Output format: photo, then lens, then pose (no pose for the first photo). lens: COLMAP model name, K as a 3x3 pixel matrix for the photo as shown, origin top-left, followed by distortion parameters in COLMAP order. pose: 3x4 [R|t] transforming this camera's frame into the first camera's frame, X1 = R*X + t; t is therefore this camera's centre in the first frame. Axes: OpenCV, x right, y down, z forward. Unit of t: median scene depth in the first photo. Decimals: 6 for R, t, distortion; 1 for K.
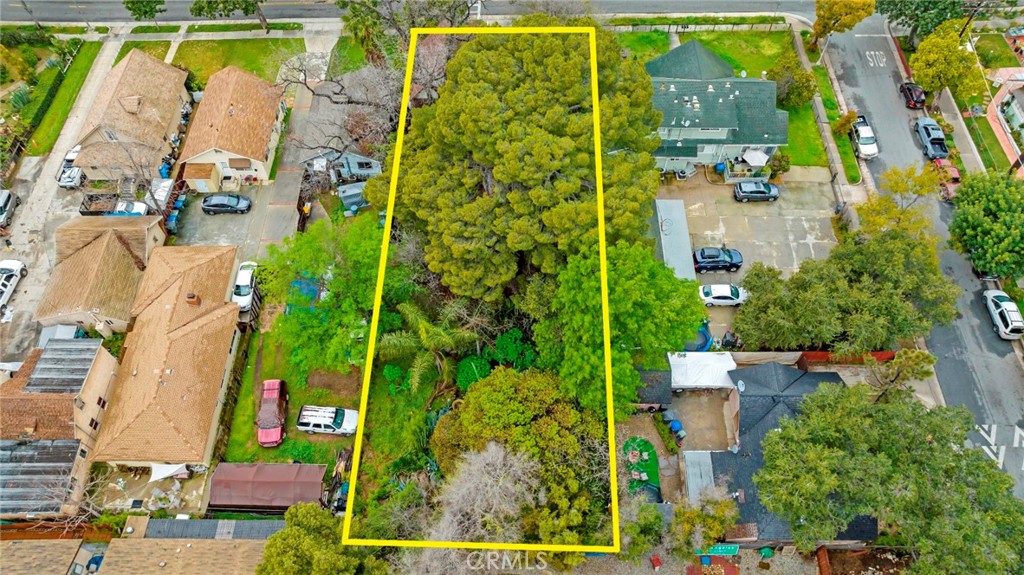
lens RADIAL K [[728.0, 0, 514.5], [0, 728.0, 286.7], [0, 0, 1]] dist [-0.083472, 0.099015]
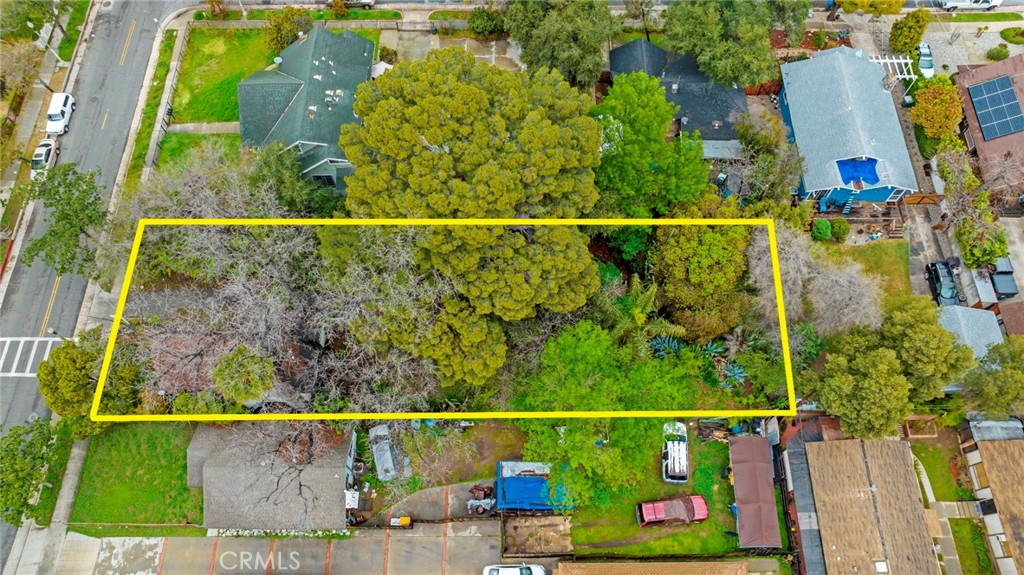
lens RADIAL K [[728.0, 0, 514.5], [0, 728.0, 286.7], [0, 0, 1]] dist [-0.083472, 0.099015]
pose [[-0.005645, -0.899289, 0.437318, -0.417808], [0.842505, 0.231296, 0.486505, -0.468772], [-0.538659, 0.371188, 0.756350, 0.229674]]
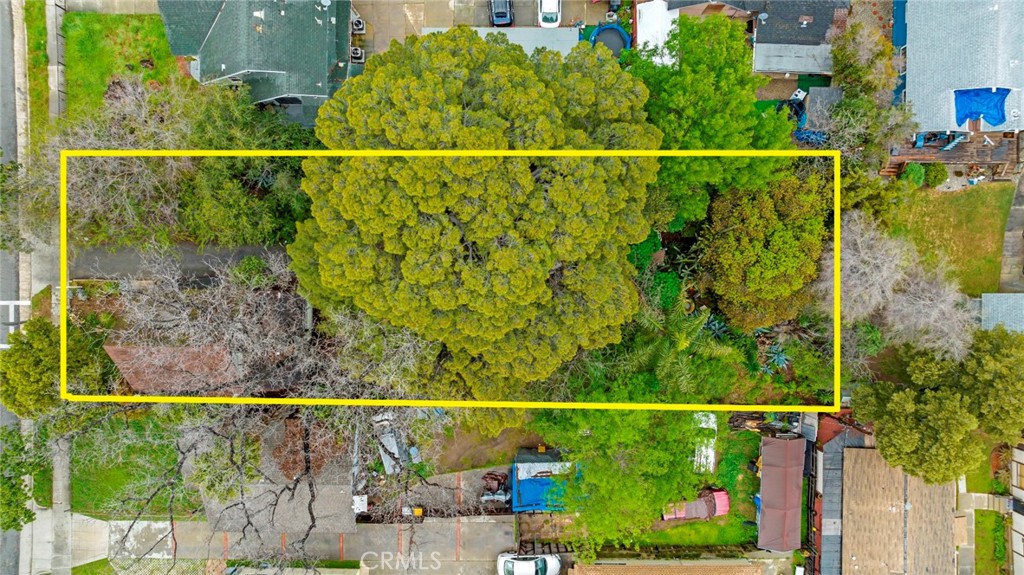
lens RADIAL K [[728.0, 0, 514.5], [0, 728.0, 286.7], [0, 0, 1]] dist [-0.083472, 0.099015]
pose [[0.000561, -0.999967, -0.008113, -0.038035], [0.840183, -0.003928, 0.542289, -0.453330], [-0.542303, -0.007121, 0.840153, 0.290881]]
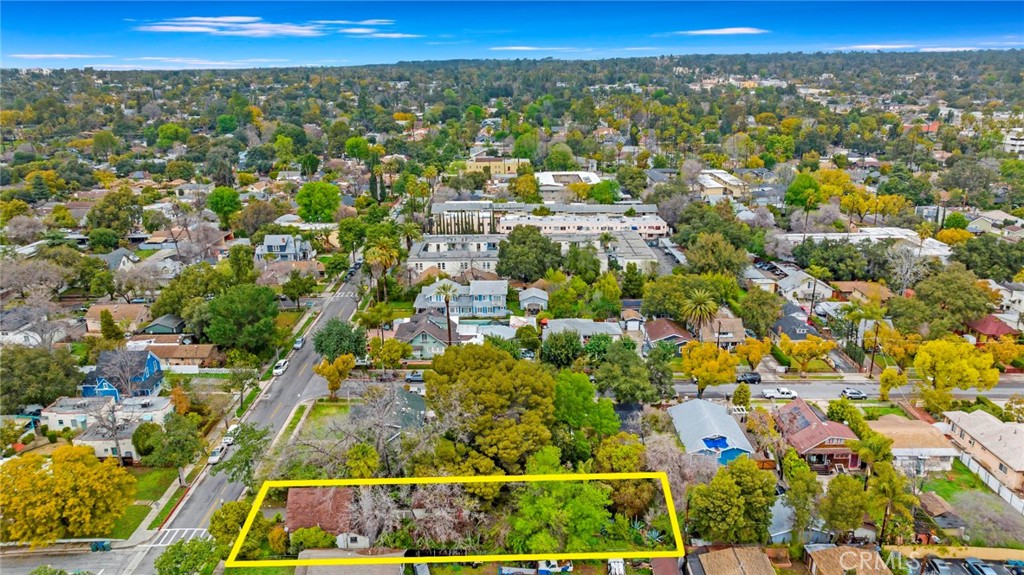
lens RADIAL K [[720.8, 0, 512.8], [0, 720.8, 285.8], [0, 0, 1]] dist [-0.052086, 0.054444]
pose [[-0.009312, -0.284494, 0.958633, -1.301931], [0.841762, 0.515254, 0.161088, -0.472217], [-0.539768, 0.808441, 0.234678, 0.235146]]
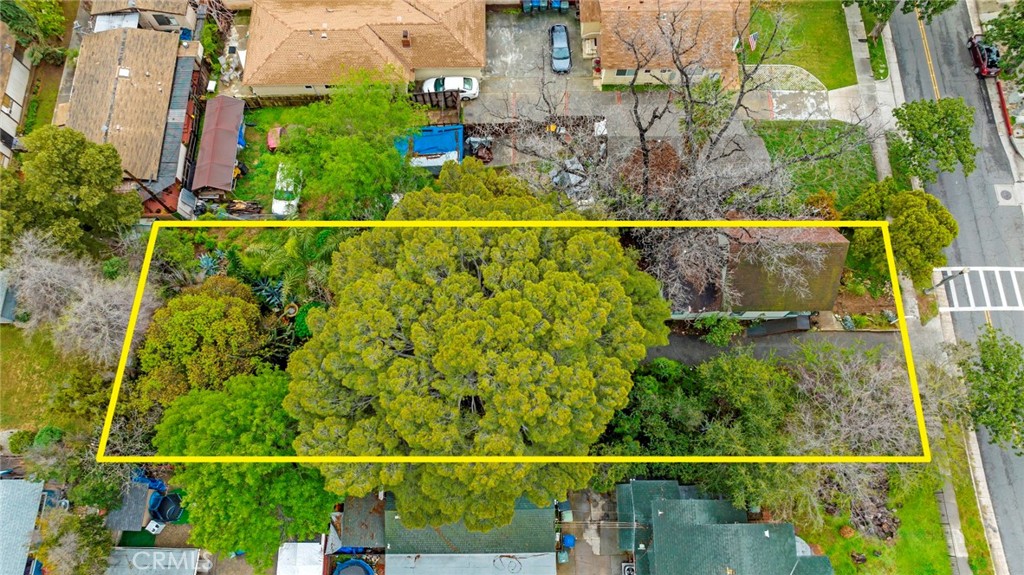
lens RADIAL K [[728.0, 0, 514.5], [0, 728.0, 286.7], [0, 0, 1]] dist [-0.083472, 0.099015]
pose [[0.010788, 0.951289, -0.308112, 0.162316], [-0.837130, 0.177117, 0.517536, -0.496955], [0.546898, 0.252346, 0.798263, 0.339397]]
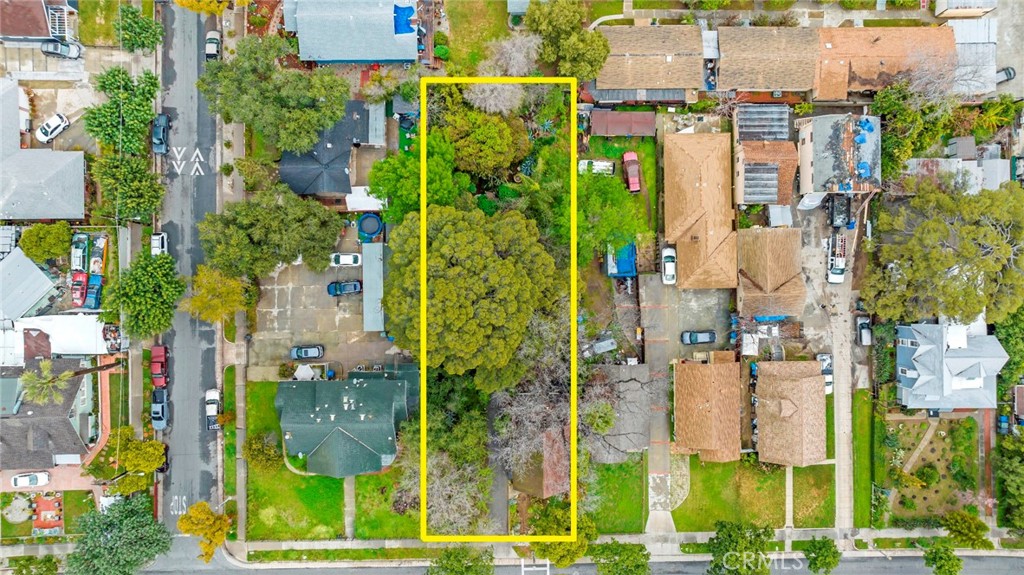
lens RADIAL K [[720.8, 0, 512.8], [0, 720.8, 285.8], [0, 0, 1]] dist [-0.052086, 0.054444]
pose [[-0.999865, 0.016249, -0.002273, -0.049618], [-0.014851, -0.837388, 0.546407, -0.795857], [0.006975, 0.546367, 0.837517, -0.195666]]
